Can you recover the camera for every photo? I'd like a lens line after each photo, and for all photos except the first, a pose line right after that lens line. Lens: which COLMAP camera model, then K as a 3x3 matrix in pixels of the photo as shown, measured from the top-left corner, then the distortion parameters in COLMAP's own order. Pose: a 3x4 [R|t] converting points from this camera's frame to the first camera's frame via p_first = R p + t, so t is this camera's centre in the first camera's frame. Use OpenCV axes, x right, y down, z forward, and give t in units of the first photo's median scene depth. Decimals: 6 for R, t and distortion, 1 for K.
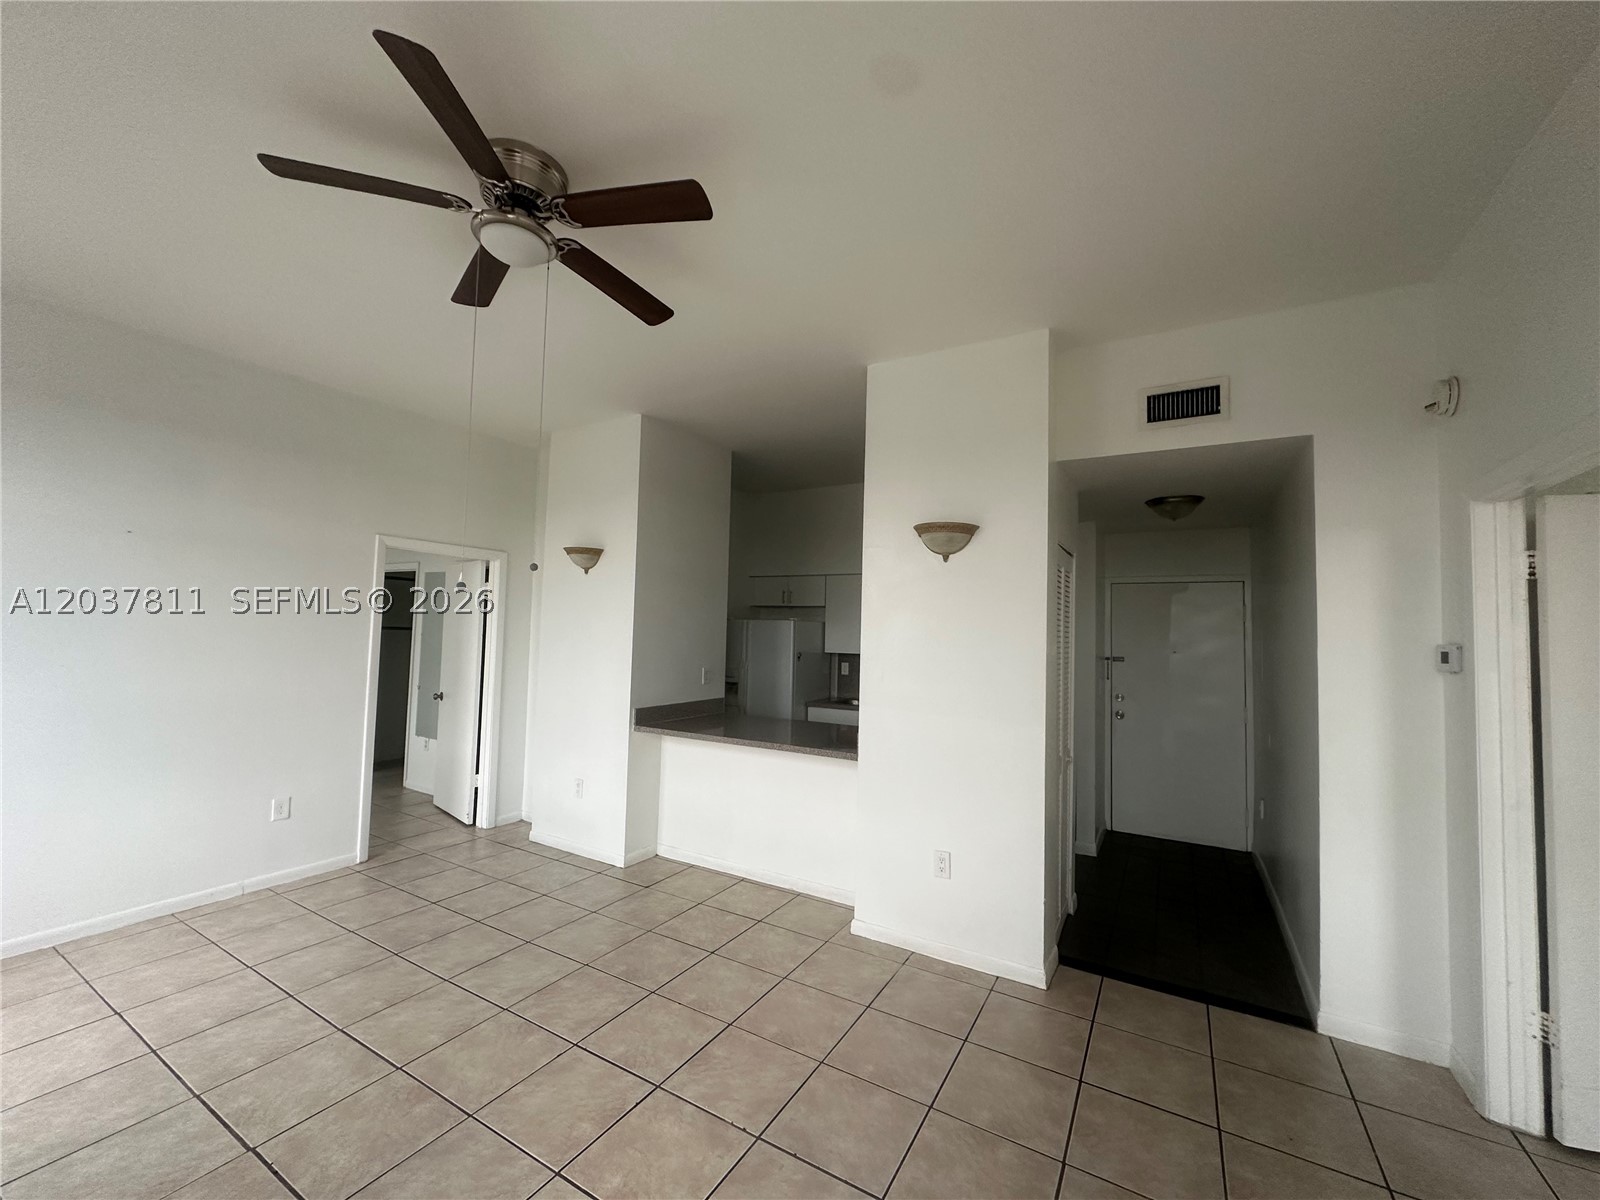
lens RADIAL K [[636.4, 0, 799.0], [0, 636.4, 601.8], [0, 0, 1]] dist [0.000293, -0.000631]
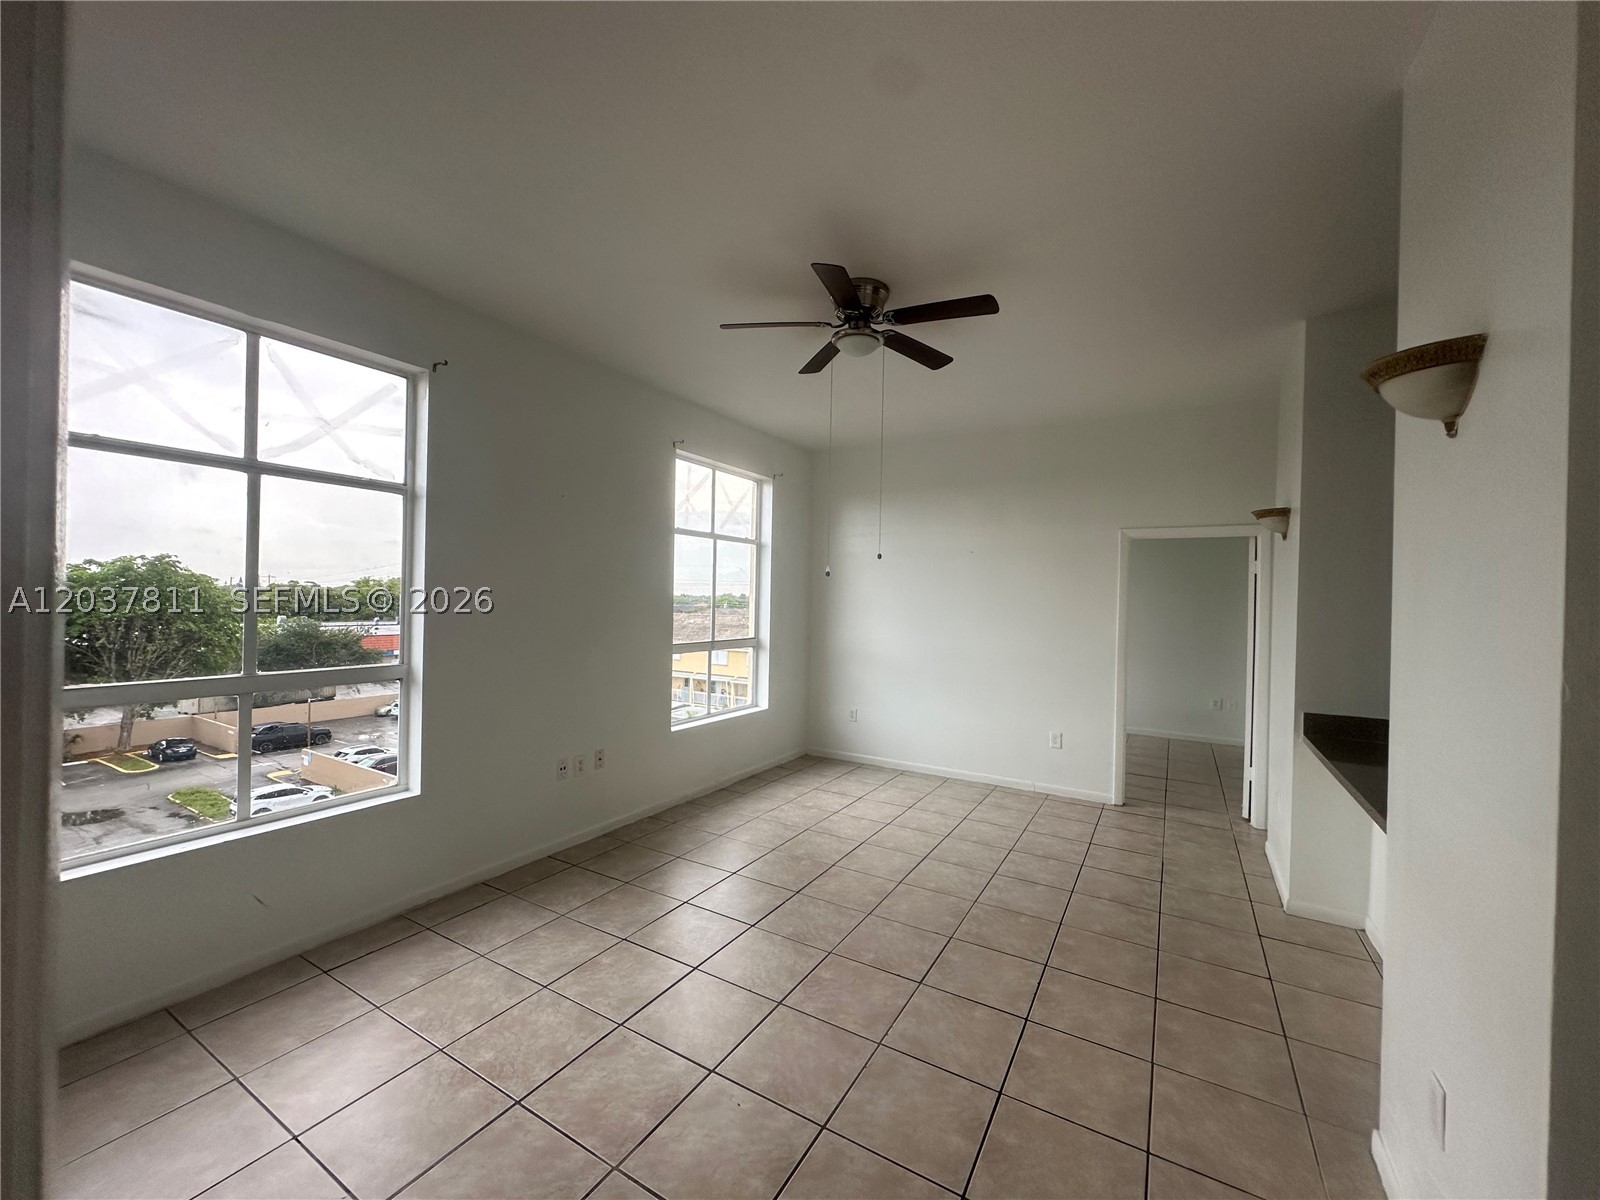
lens RADIAL K [[636.4, 0, 802.4], [0, 636.4, 598.8], [0, 0, 1]] dist [0.000293, -0.000631]
pose [[-0.007064, -0.026466, -0.999625, 0.623860], [0.028742, 0.999231, -0.026659, 0.044219], [0.999562, -0.028920, -0.006298, 0.510397]]
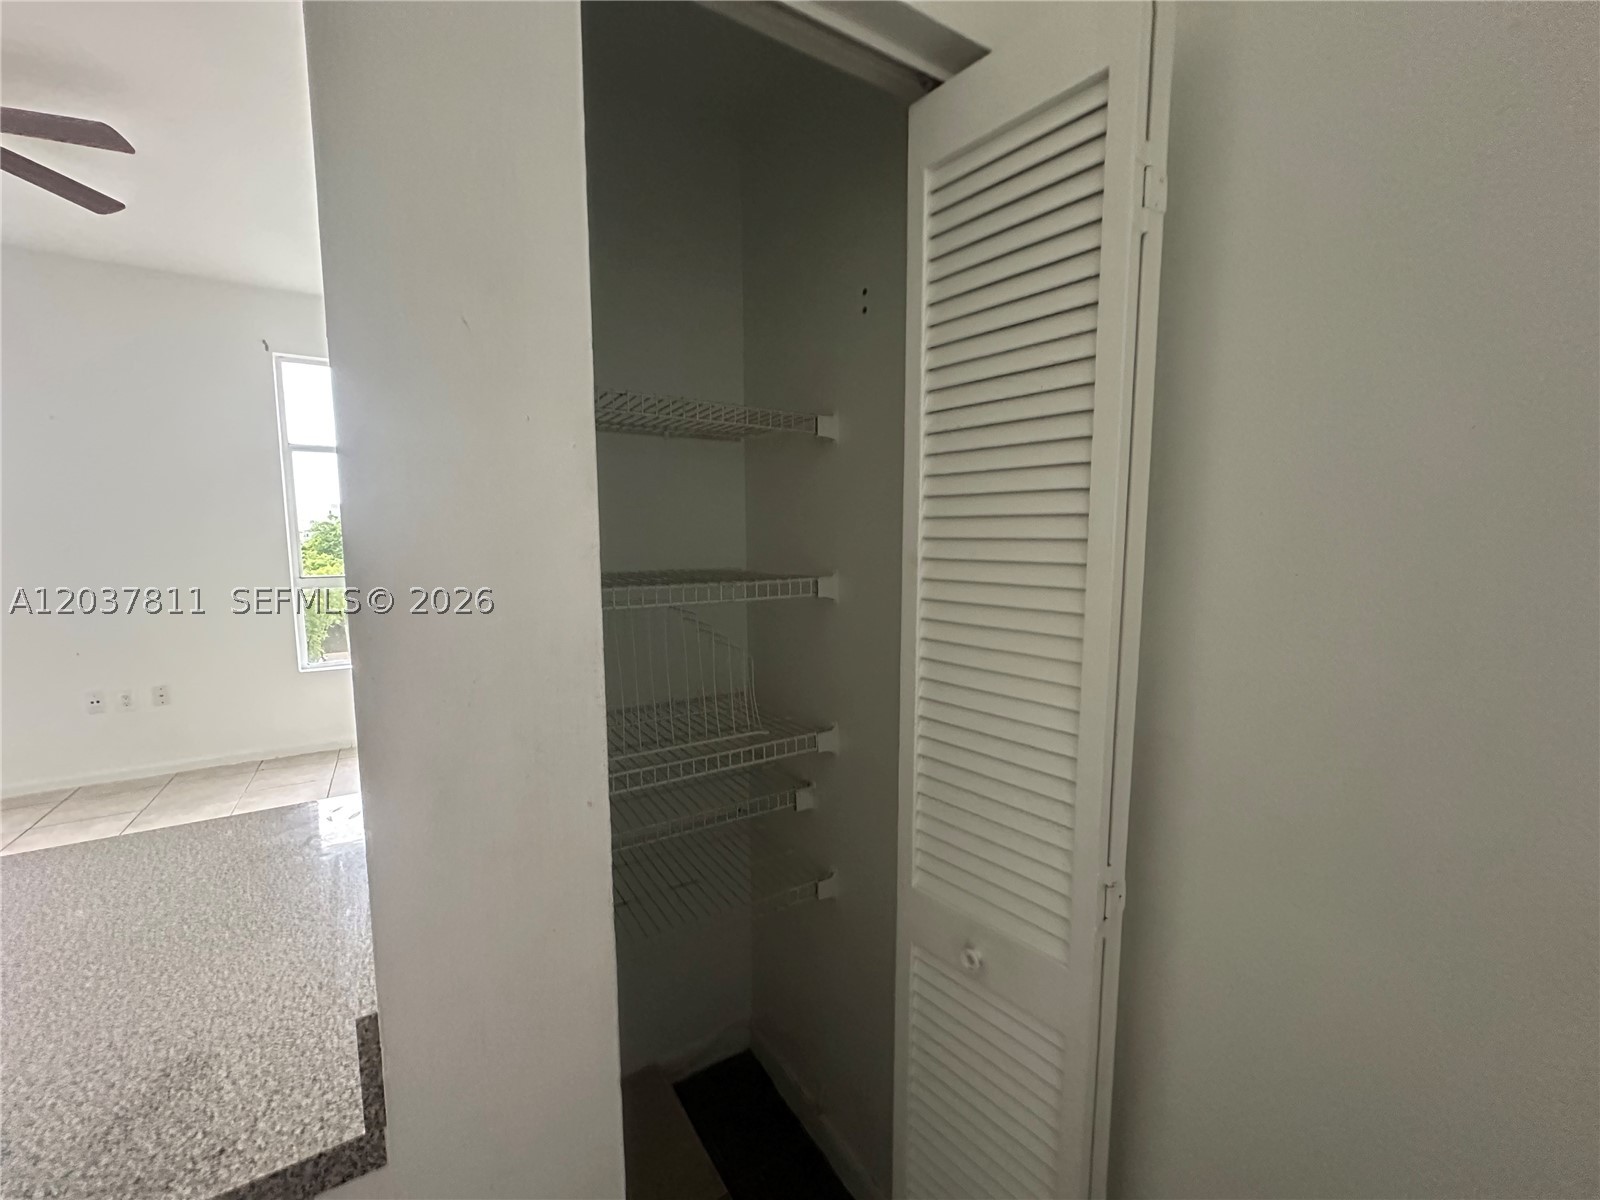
lens RADIAL K [[636.4, 0, 801.3], [0, 636.4, 604.0], [0, 0, 1]] dist [0.000293, -0.000631]
pose [[-0.455445, 0.072123, -0.887337, -0.089626], [0.038277, 0.997378, 0.061421, 0.111634], [0.889440, -0.005991, -0.457012, 1.644886]]
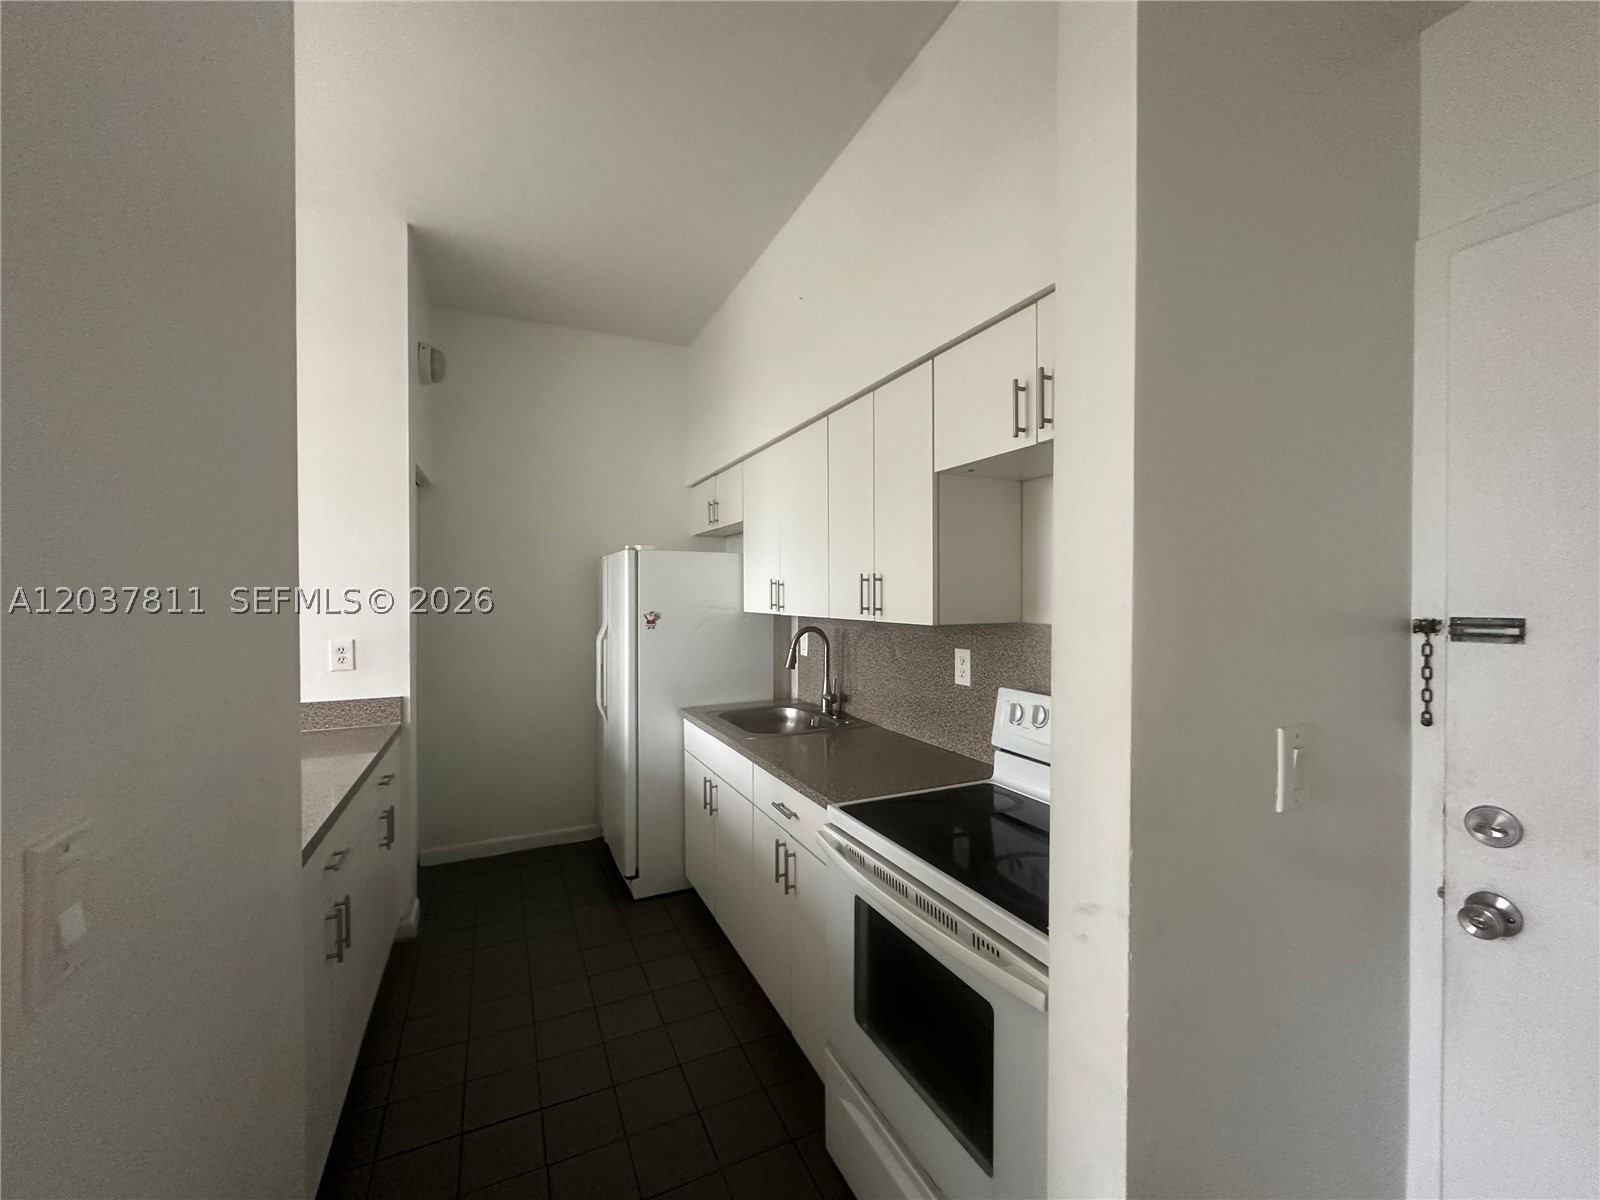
lens RADIAL K [[636.4, 0, 801.9], [0, 636.4, 600.0], [0, 0, 1]] dist [0.000293, -0.000631]
pose [[0.827934, -0.019529, -0.560486, 0.671849], [0.048572, 0.998135, 0.036972, 0.097745], [0.558719, -0.057834, 0.827338, 1.107450]]
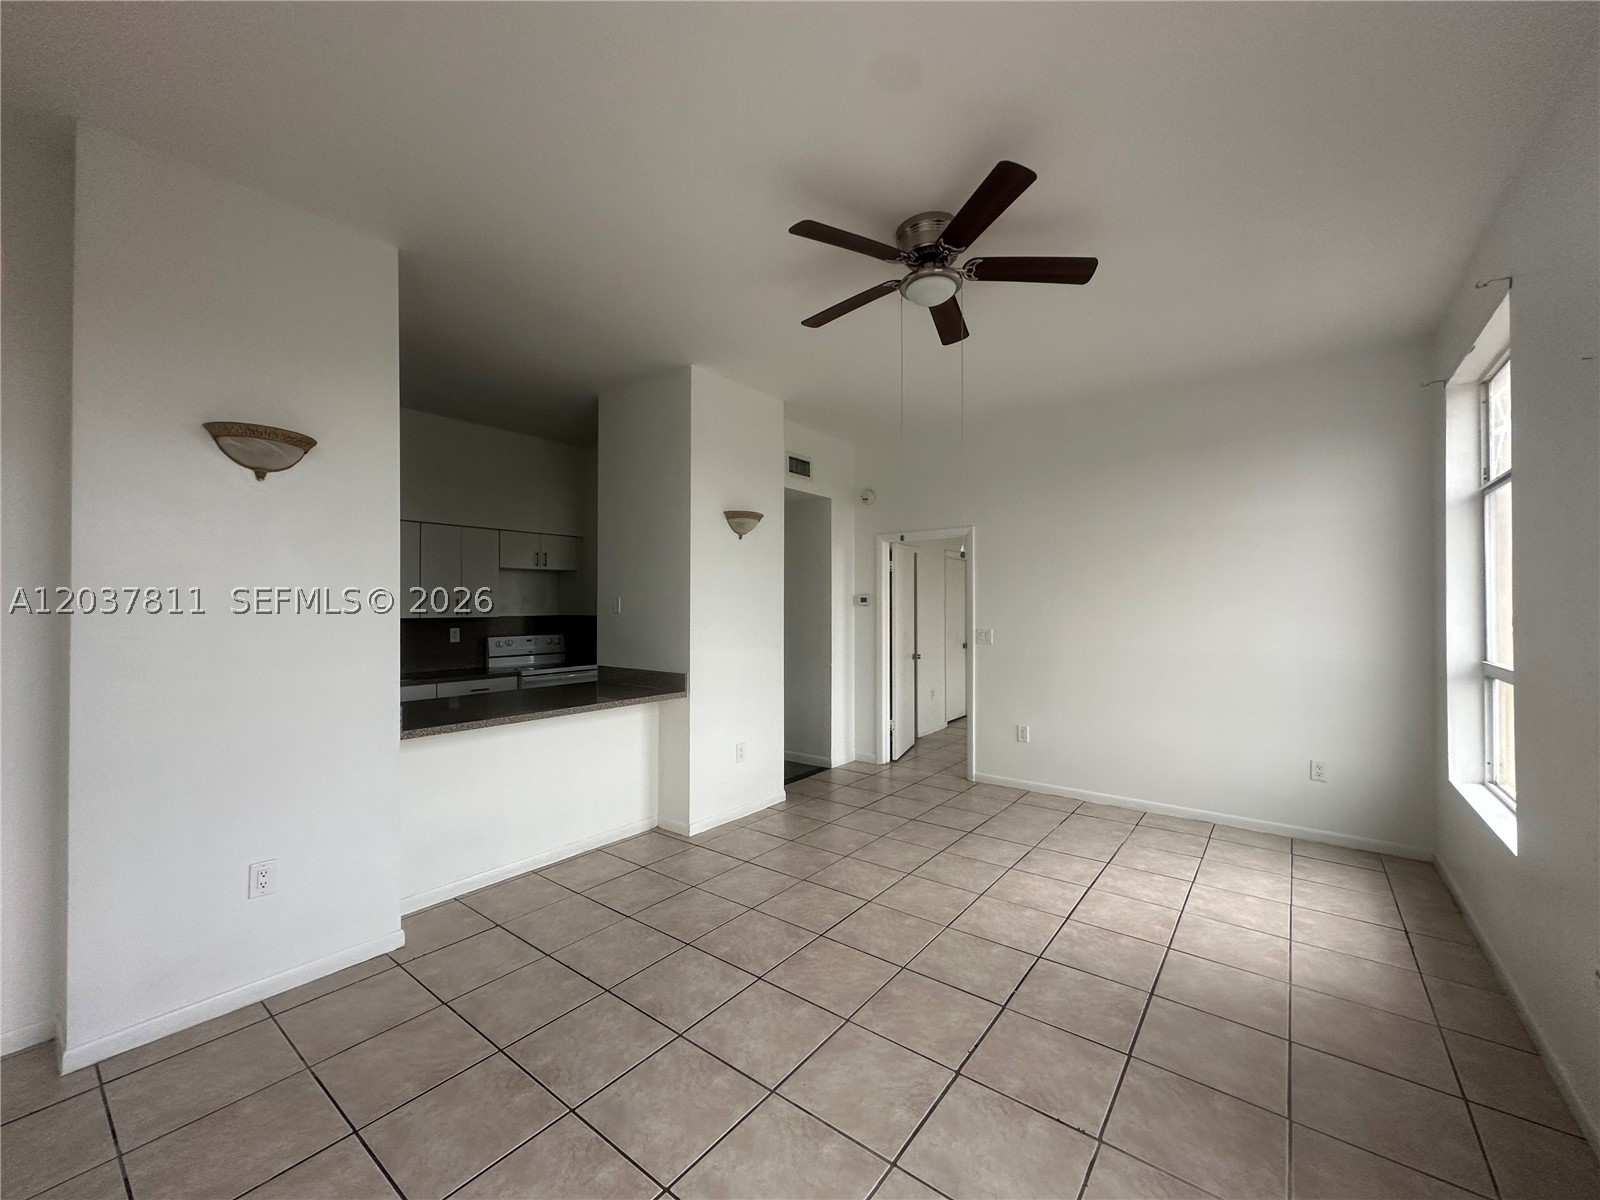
lens RADIAL K [[636.4, 0, 801.8], [0, 636.4, 607.5], [0, 0, 1]] dist [0.000293, -0.000631]
pose [[0.127213, -0.026578, 0.991519, -1.050873], [-0.045247, 0.998445, 0.032569, 0.031962], [-0.990843, -0.049007, 0.125812, 0.633289]]
